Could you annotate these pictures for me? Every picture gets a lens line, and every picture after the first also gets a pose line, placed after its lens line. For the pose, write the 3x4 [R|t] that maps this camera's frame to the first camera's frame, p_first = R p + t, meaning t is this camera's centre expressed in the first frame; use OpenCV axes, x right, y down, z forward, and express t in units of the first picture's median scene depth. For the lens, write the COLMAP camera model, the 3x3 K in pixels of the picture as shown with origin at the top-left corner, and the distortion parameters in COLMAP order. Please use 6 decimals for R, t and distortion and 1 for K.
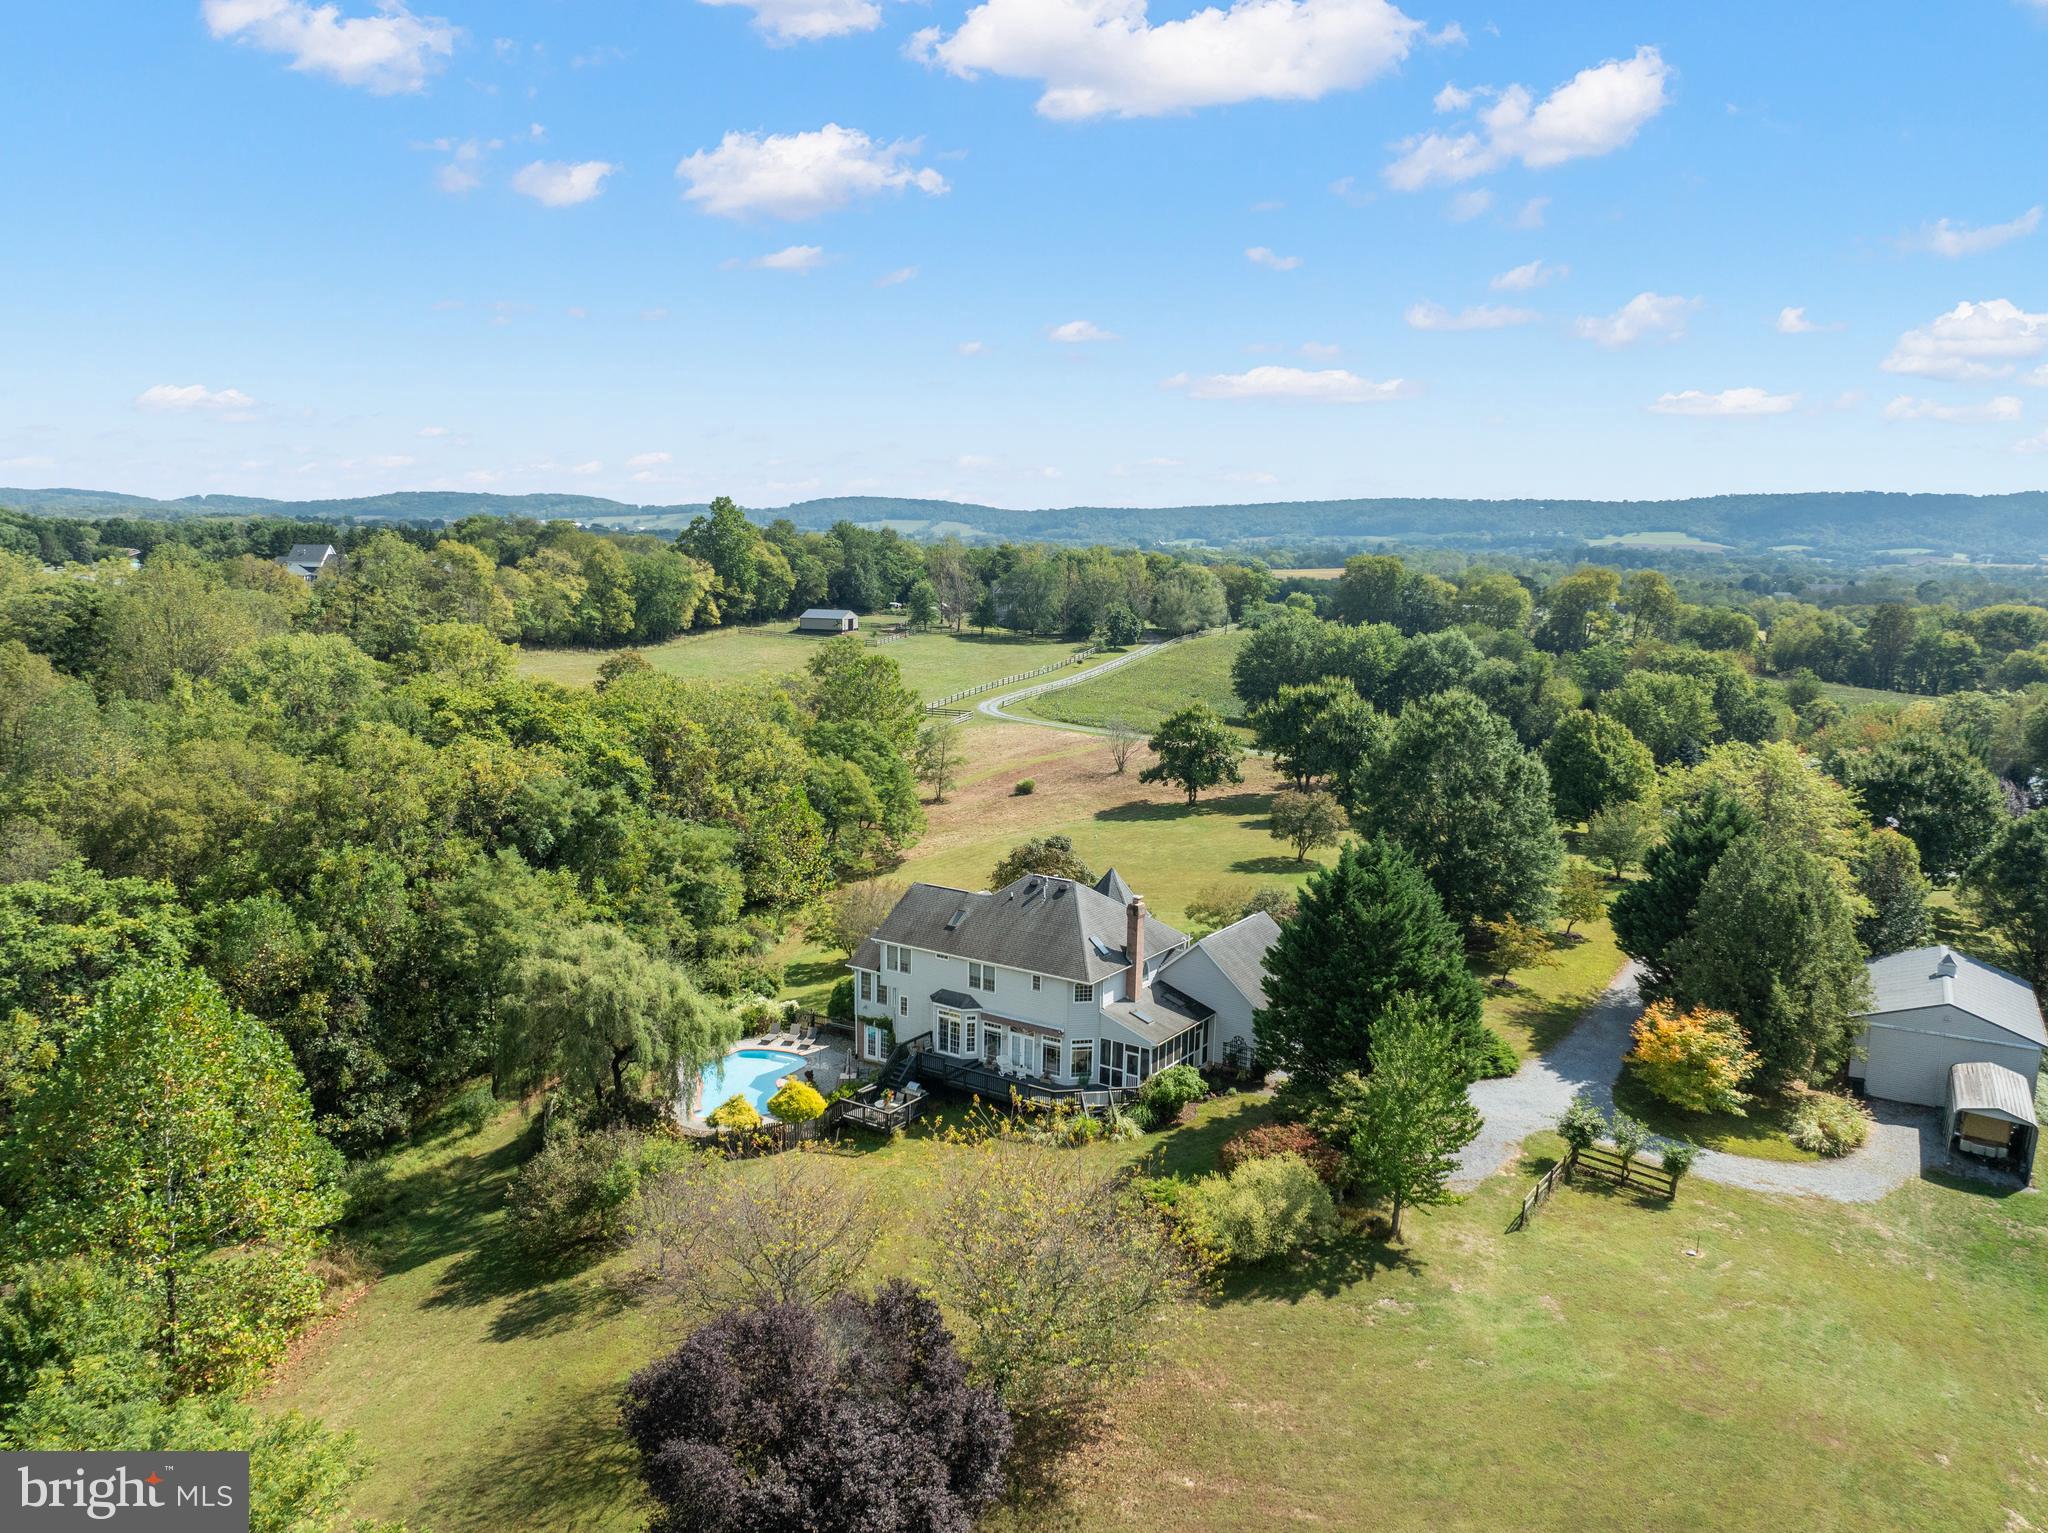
lens RADIAL K [[1505.0, 0, 1024.0], [0, 1505.0, 766.5], [0, 0, 1]] dist [-0.016577, -0.001369]
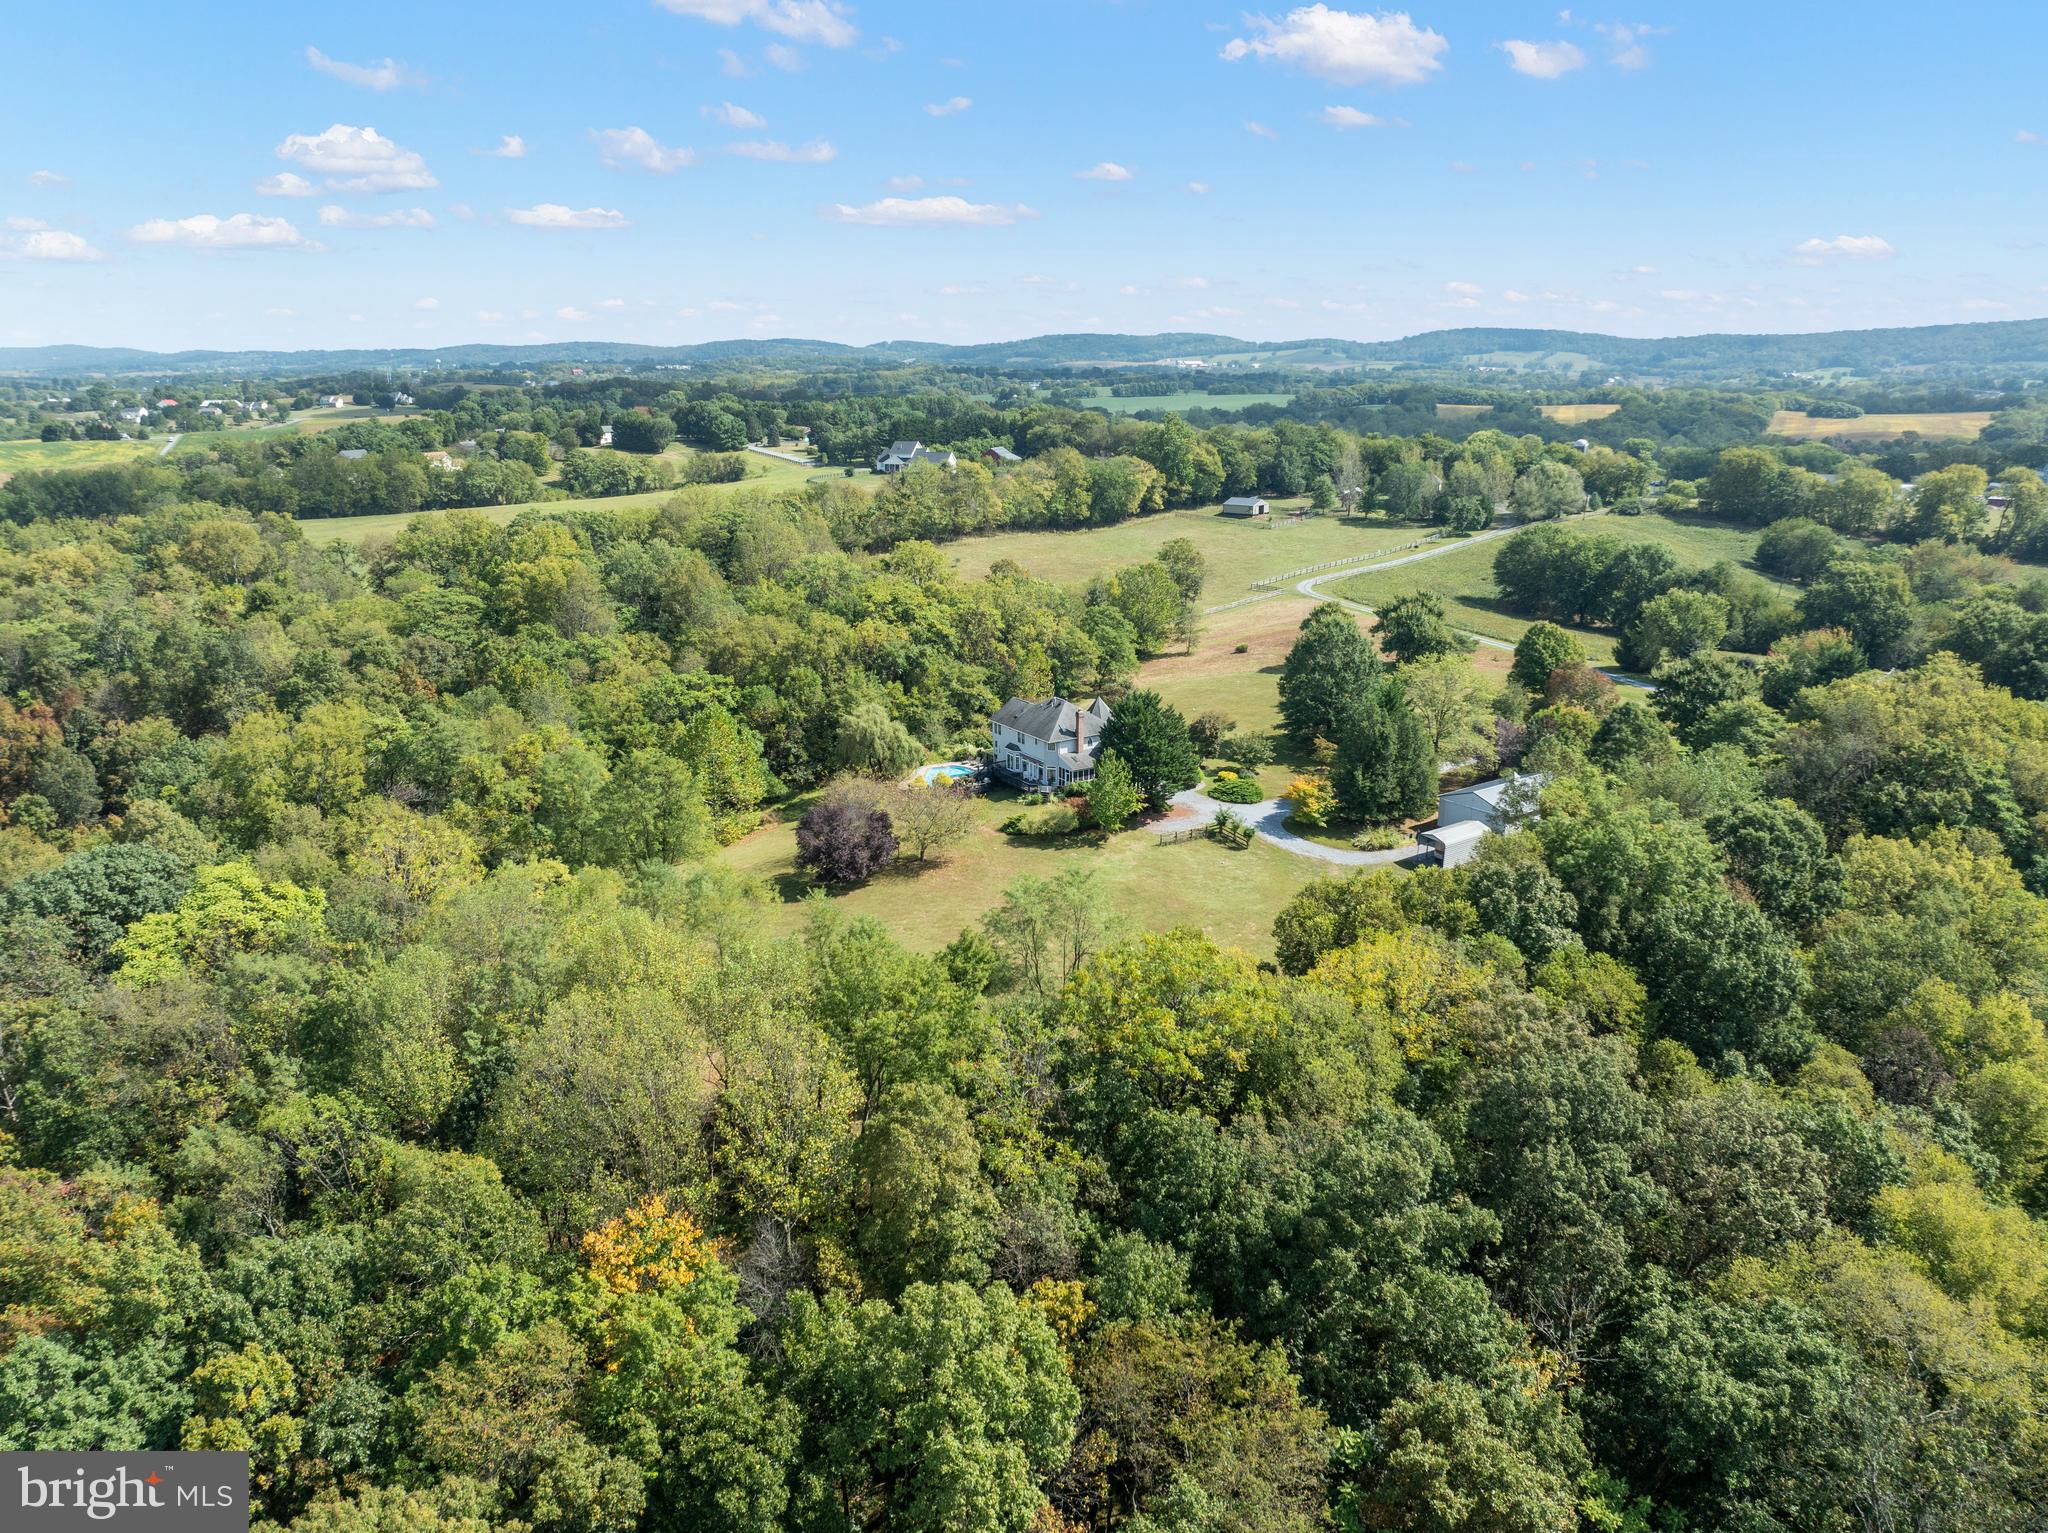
lens RADIAL K [[1449.5, 0, 1031.5], [0, 1449.5, 756.5], [0, 0, 1]] dist [-0.035506, 0.005243]
pose [[0.918343, 0.082920, -0.387001, 0.603562], [-0.038434, 0.991869, 0.121318, -0.075615], [0.393914, -0.096538, 0.914063, -0.749246]]
